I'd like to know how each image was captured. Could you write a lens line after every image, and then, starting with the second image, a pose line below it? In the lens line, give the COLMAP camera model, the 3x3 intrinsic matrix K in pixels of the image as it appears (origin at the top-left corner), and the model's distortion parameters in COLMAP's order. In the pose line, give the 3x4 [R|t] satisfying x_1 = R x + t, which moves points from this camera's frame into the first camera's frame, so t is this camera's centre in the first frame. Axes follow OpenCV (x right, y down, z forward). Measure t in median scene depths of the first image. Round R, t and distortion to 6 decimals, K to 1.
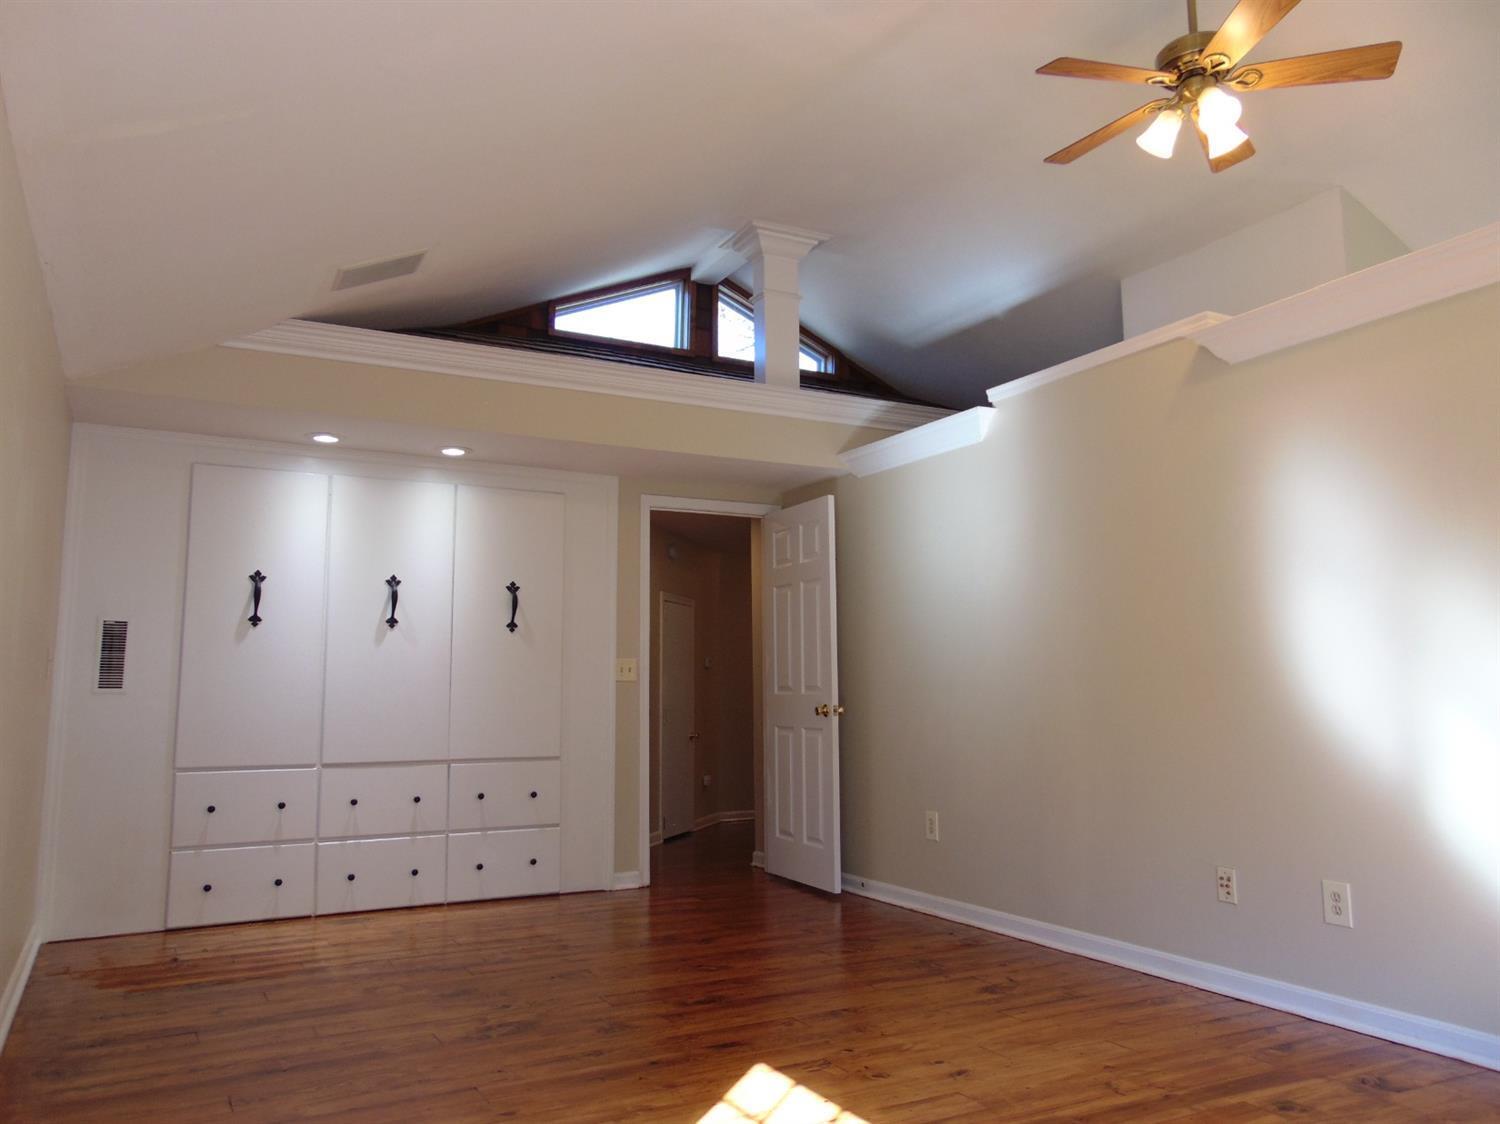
lens RADIAL K [[1109.1, 0, 748.0], [0, 1109.1, 553.4], [0, 0, 1]] dist [-0.006363, 0.031739]
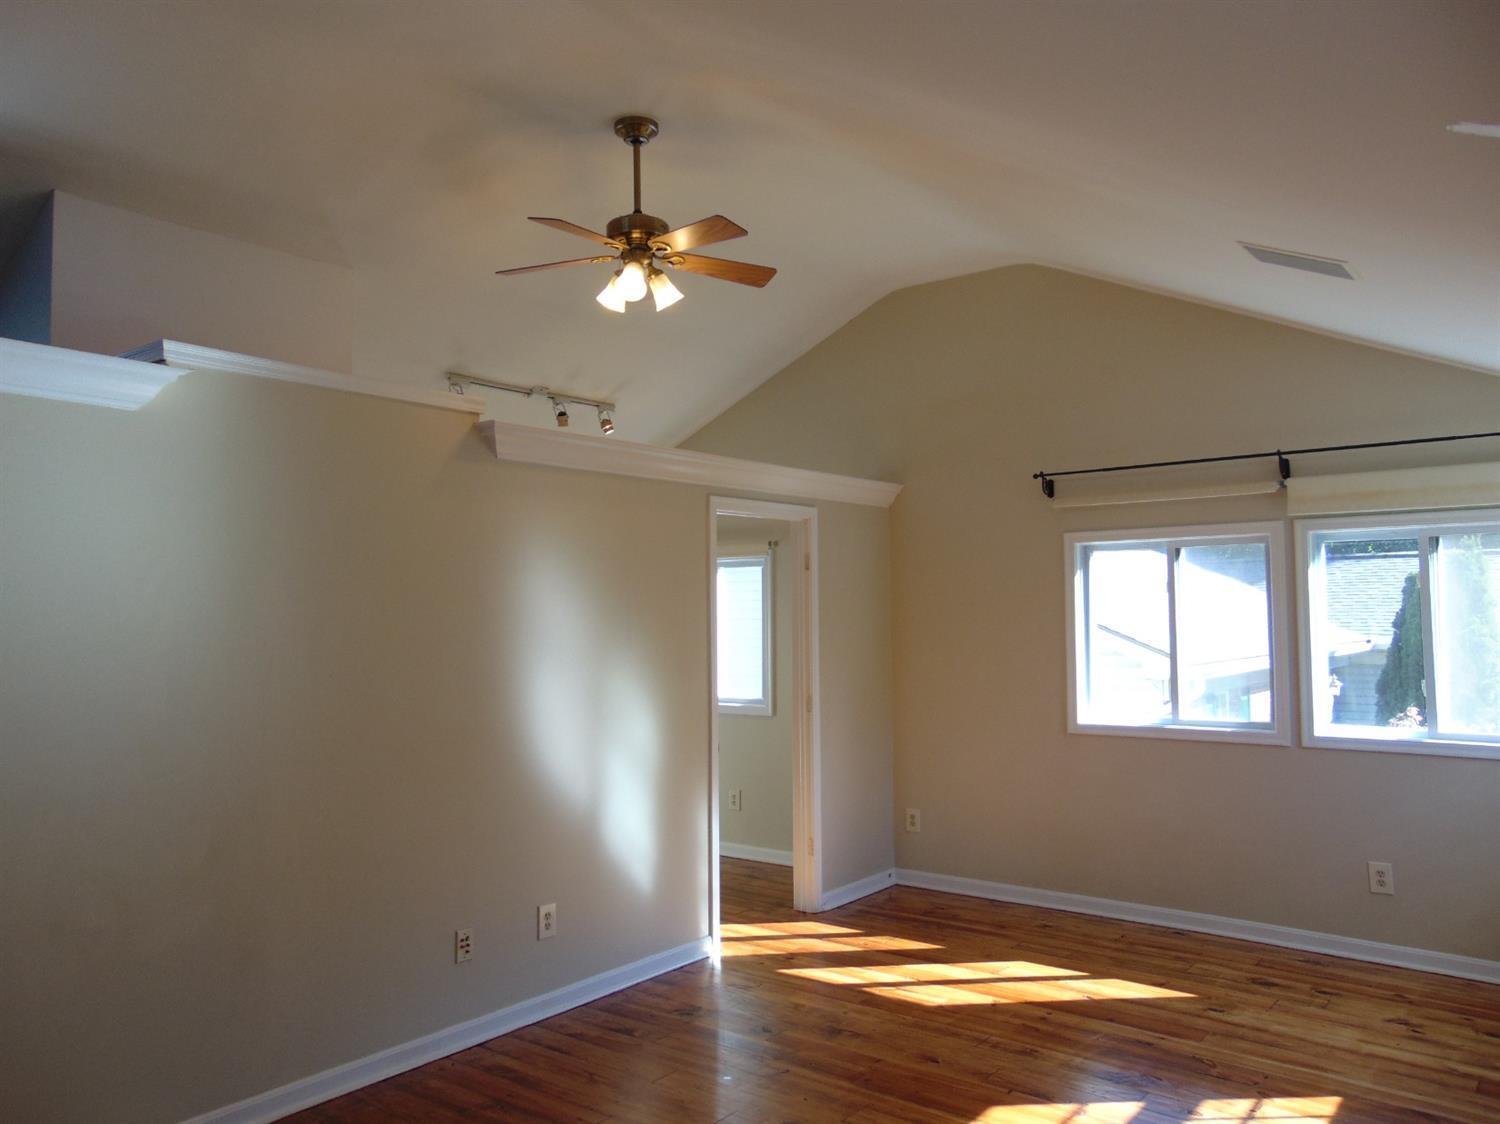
lens RADIAL K [[1126.0, 0, 744.3], [0, 1126.0, 557.2], [0, 0, 1]] dist [-0.040447, 0.072974]
pose [[-0.390395, 0.060901, 0.918631, -0.750044], [-0.106203, 0.988169, -0.110645, 0.024015], [-0.914501, -0.140756, -0.379309, 1.334350]]
